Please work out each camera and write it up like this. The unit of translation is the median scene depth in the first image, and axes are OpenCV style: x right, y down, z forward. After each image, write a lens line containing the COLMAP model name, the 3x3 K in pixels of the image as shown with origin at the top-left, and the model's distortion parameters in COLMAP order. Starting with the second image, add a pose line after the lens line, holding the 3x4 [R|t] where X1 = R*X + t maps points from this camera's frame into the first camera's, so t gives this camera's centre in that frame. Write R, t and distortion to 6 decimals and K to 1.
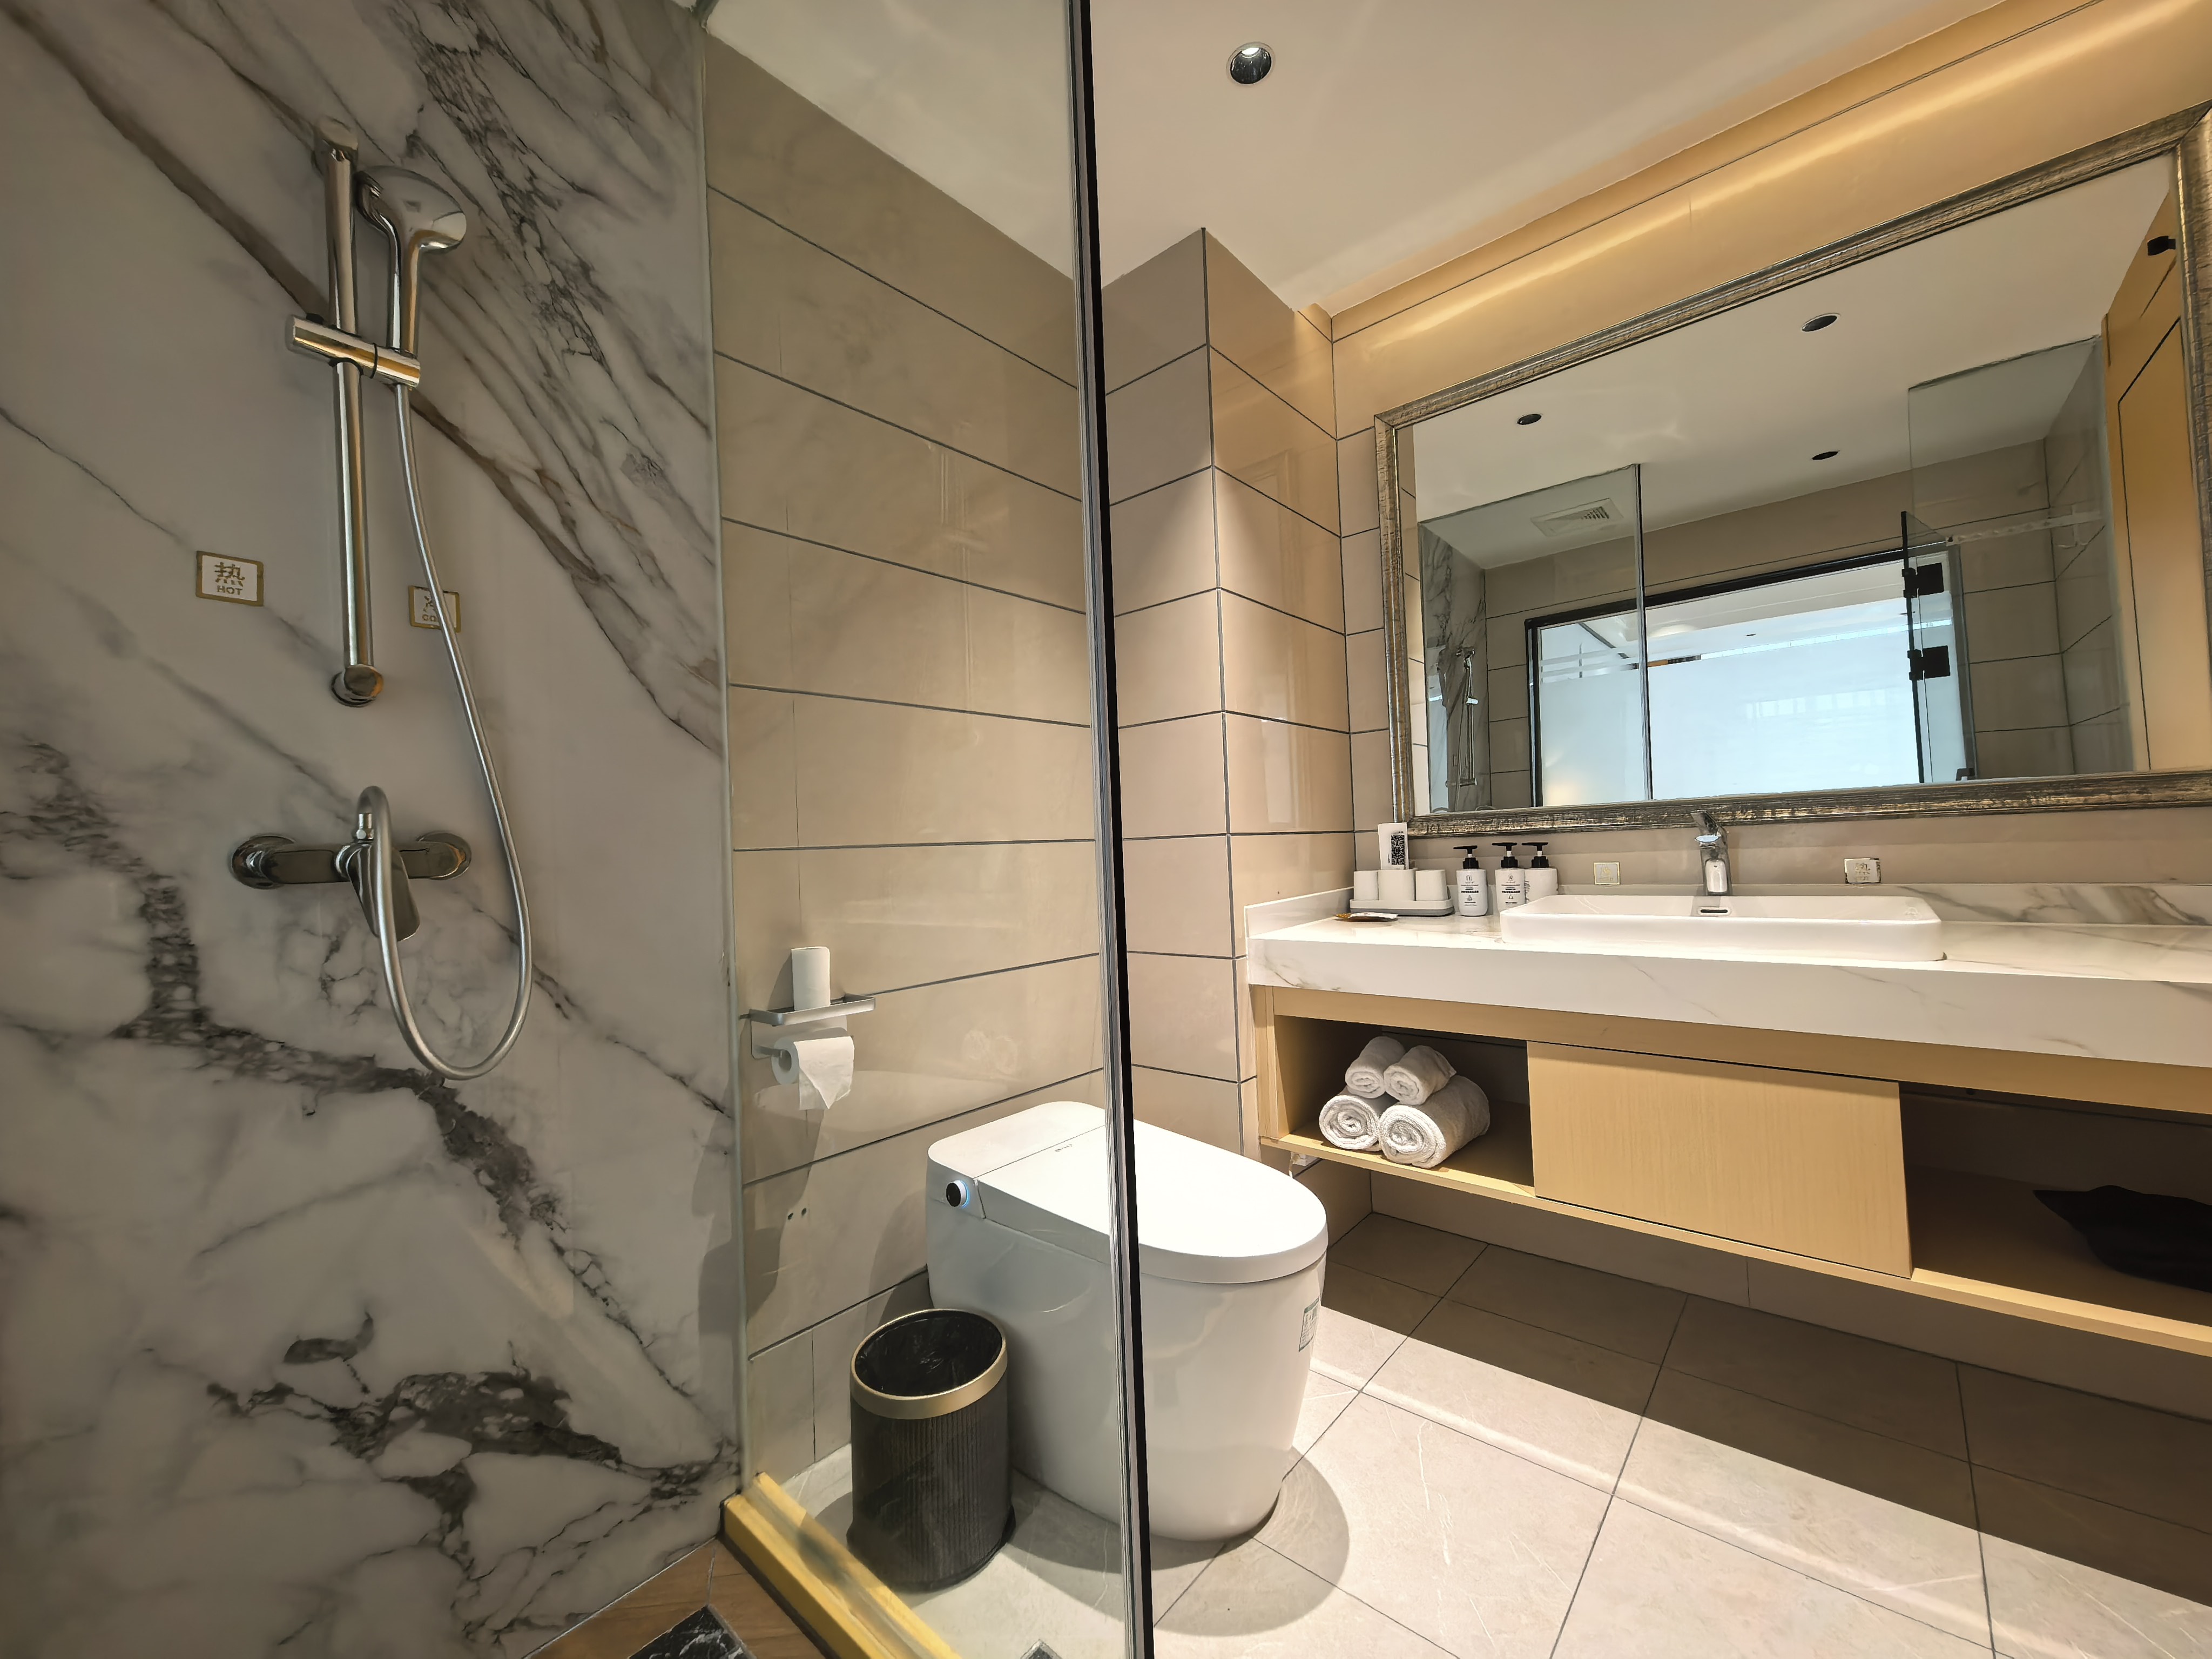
lens RADIAL K [[864.6, 0, 1106.0], [0, 864.6, 829.5], [0, 0, 1]] dist [0.011062, -0.000183]
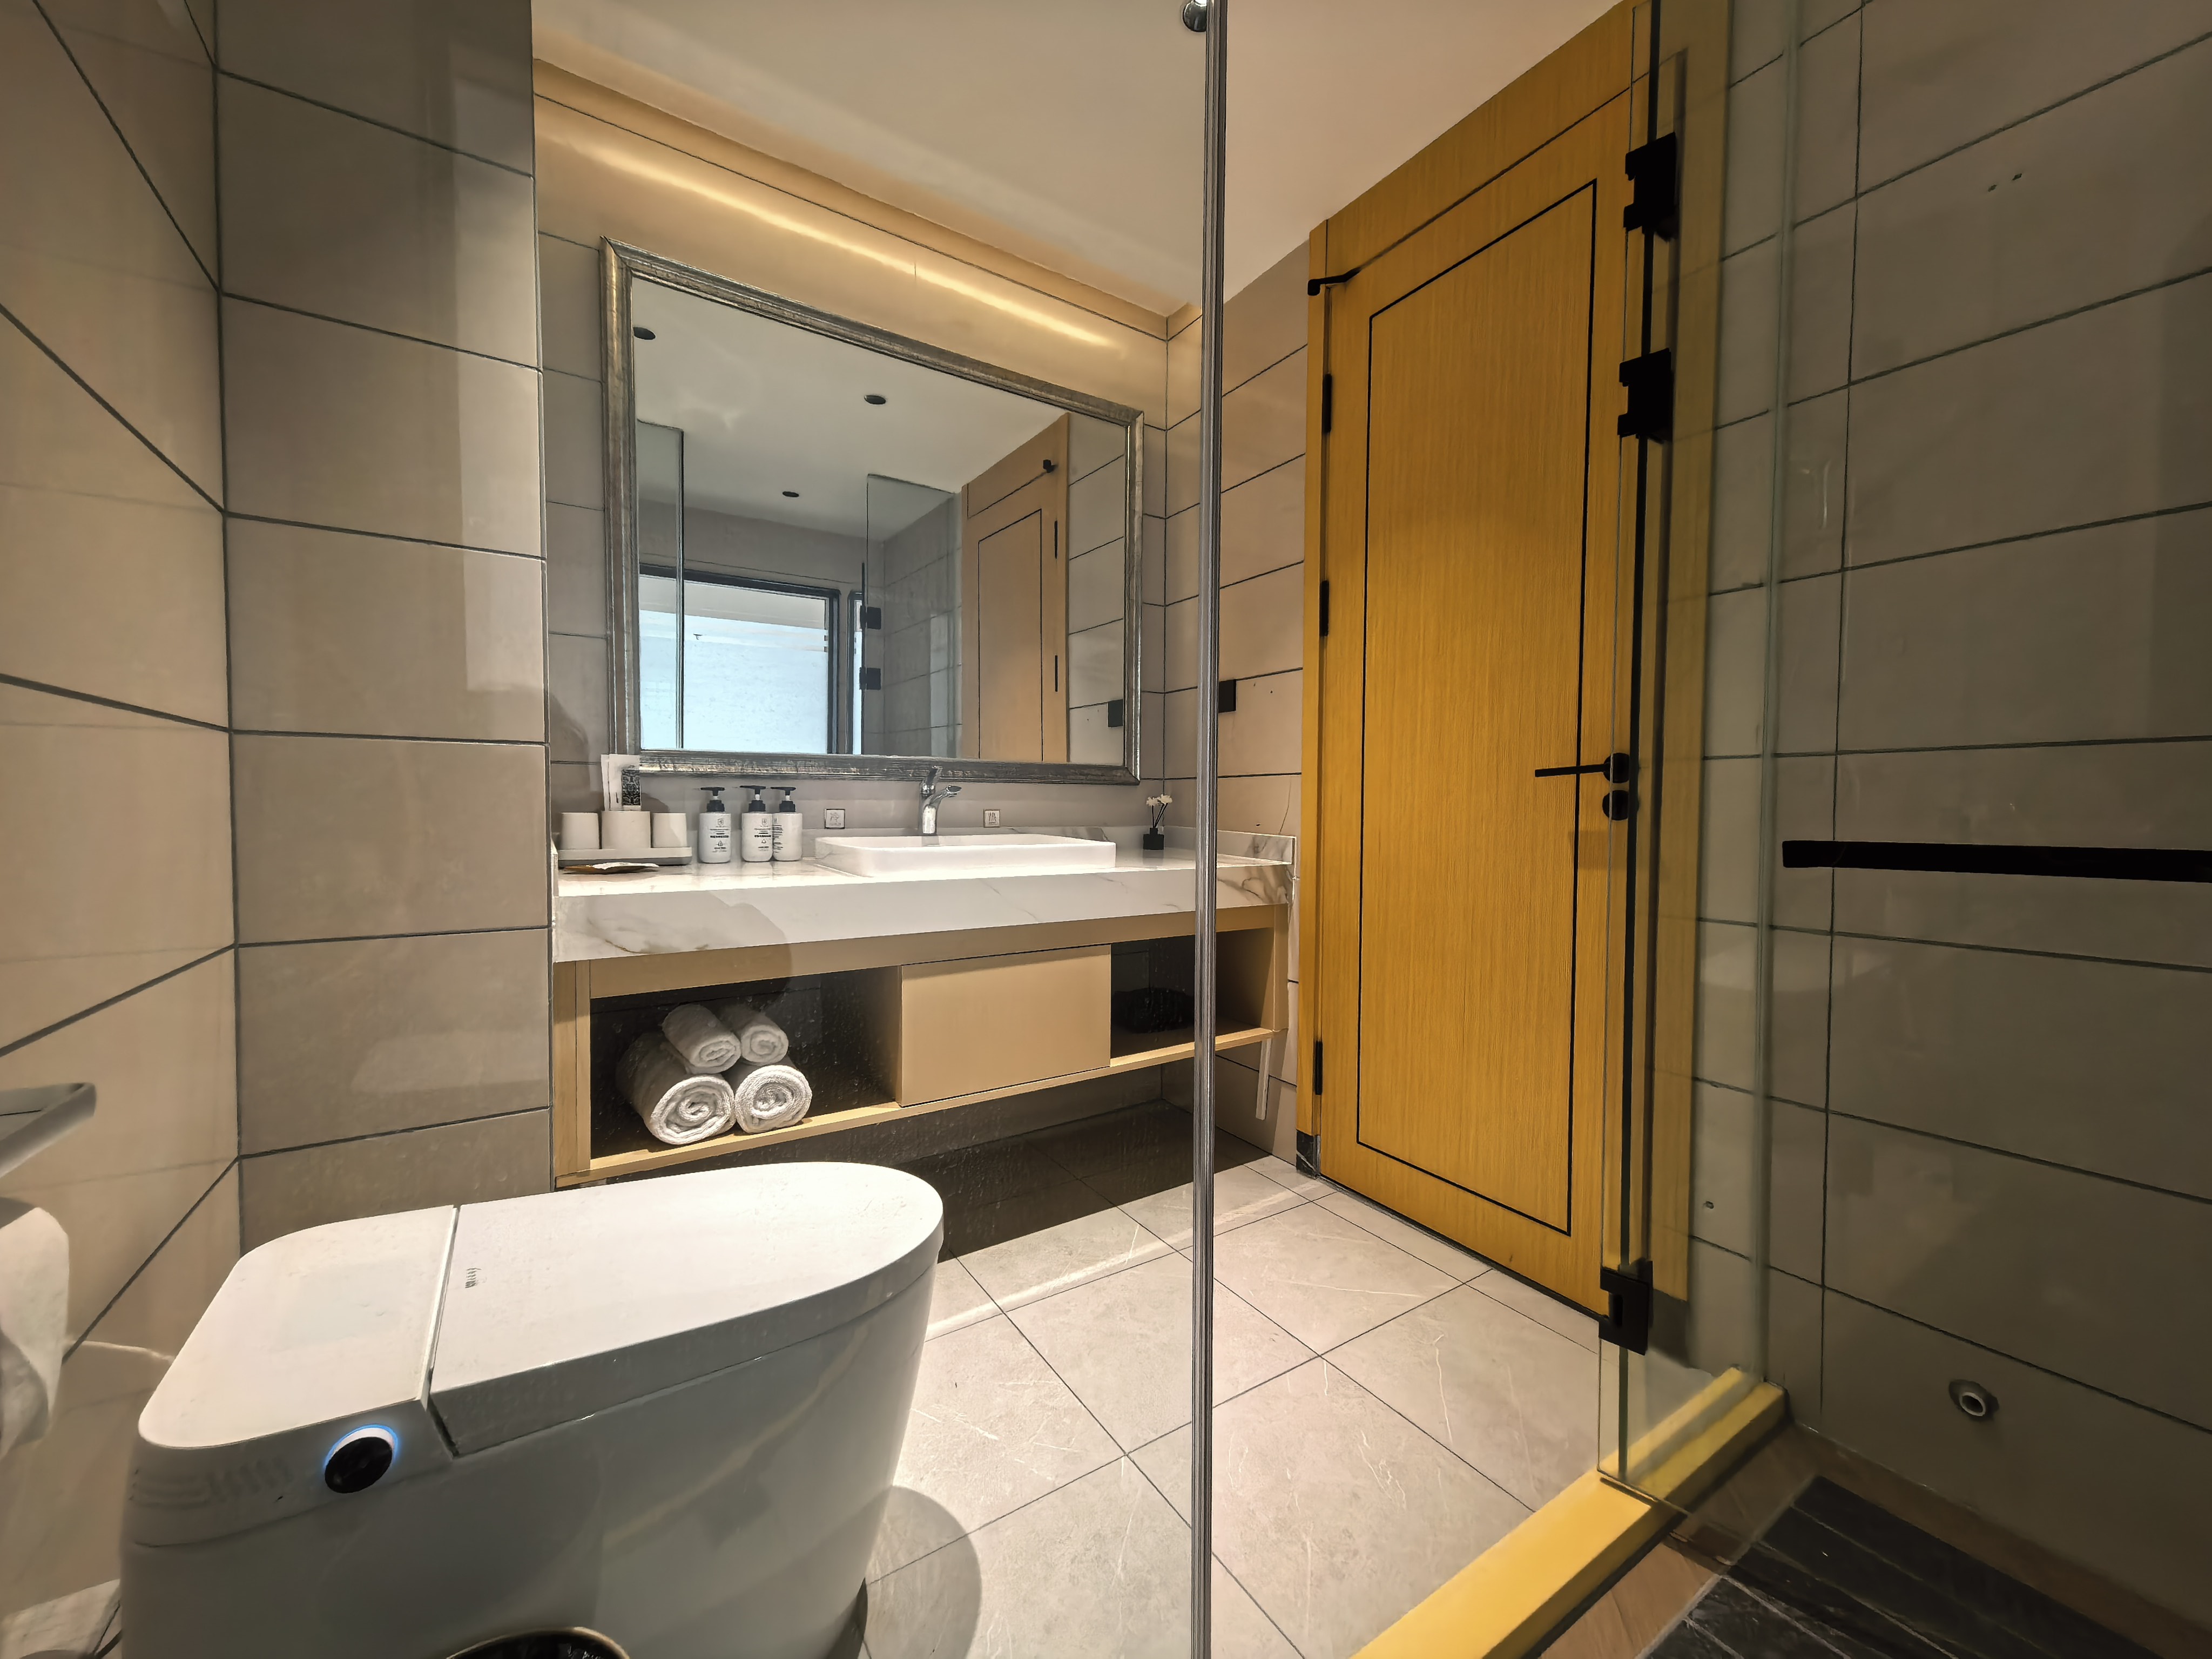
lens RADIAL K [[854.0, 0, 1107.8], [0, 854.0, 833.1], [0, 0, 1]] dist [0.004140, -0.000392]
pose [[0.268782, 0.008319, 0.963165, -0.399154], [-0.036945, 0.999316, 0.001678, 0.059146], [-0.962492, -0.036035, 0.268905, 0.411395]]
